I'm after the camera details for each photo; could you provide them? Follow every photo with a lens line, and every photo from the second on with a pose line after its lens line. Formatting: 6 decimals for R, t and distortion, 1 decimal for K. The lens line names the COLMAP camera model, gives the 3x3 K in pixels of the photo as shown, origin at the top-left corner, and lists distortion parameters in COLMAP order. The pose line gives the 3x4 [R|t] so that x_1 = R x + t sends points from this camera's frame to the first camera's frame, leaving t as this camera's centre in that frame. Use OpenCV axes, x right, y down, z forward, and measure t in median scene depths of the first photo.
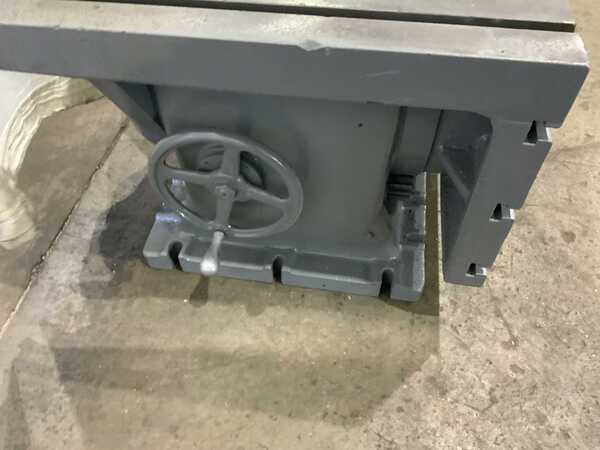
lens RADIAL K [[496.8, 0, 297.7], [0, 496.8, 225.5], [0, 0, 1]] dist [0.049475, -0.102337]
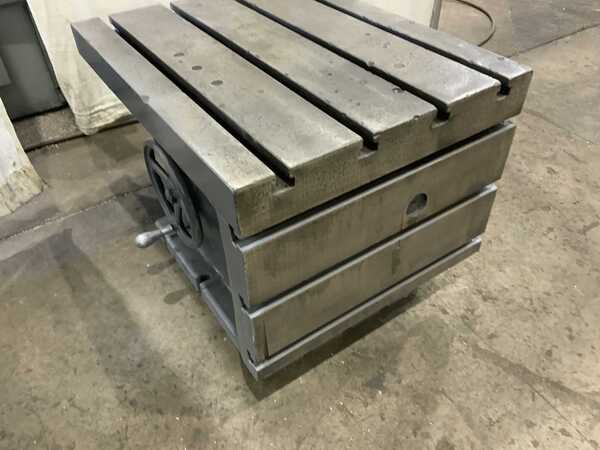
lens RADIAL K [[496.8, 0, 302.7], [0, 496.8, 225.2], [0, 0, 1]] dist [0.049475, -0.102337]
pose [[0.690747, 0.483011, -0.538117, 0.733306], [-0.560936, 0.827546, 0.022762, -0.199956], [0.456311, 0.286126, 0.842563, 0.055336]]
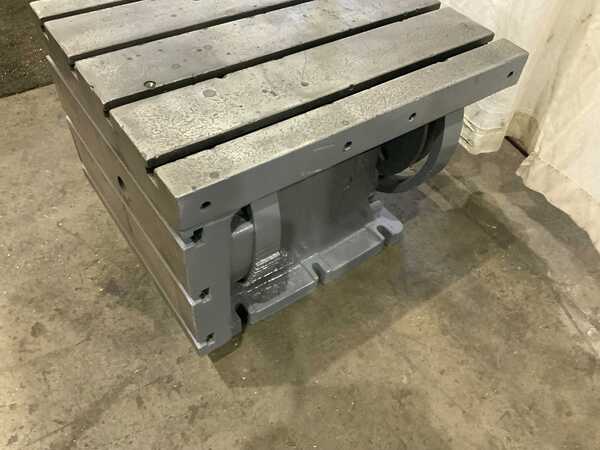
lens RADIAL K [[496.8, 0, 300.2], [0, 496.8, 228.6], [0, 0, 1]] dist [0.049475, -0.102337]
pose [[-0.704457, 0.510910, -0.492657, 0.630730], [-0.592873, -0.042001, 0.804200, -1.236122], [0.390182, 0.858607, 0.332492, 0.780603]]
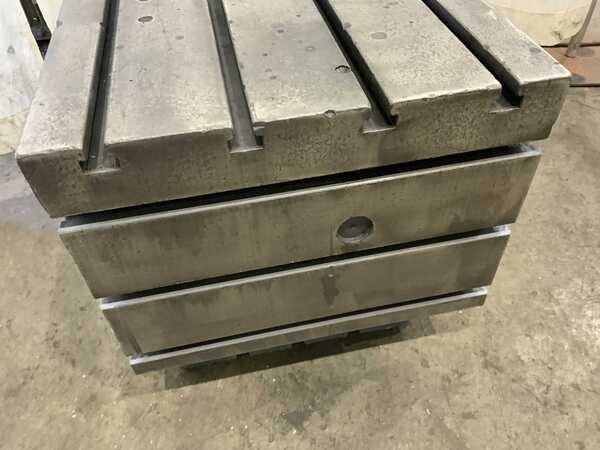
lens RADIAL K [[496.8, 0, 303.7], [0, 496.8, 226.3], [0, 0, 1]] dist [0.049475, -0.102337]
pose [[0.362070, 0.676990, -0.640773, 0.772689], [-0.711326, 0.644925, 0.279441, -0.464529], [0.602429, 0.354621, 0.715068, 0.376907]]
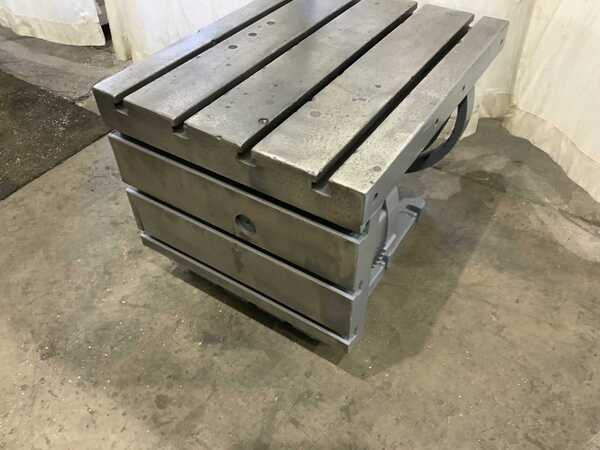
lens RADIAL K [[496.8, 0, 303.5], [0, 496.8, 226.3], [0, 0, 1]] dist [0.049475, -0.102337]
pose [[-0.394444, 0.654547, -0.644966, 0.953387], [-0.709833, 0.228698, 0.666209, -1.045922], [0.583568, 0.720600, 0.374411, 0.601921]]
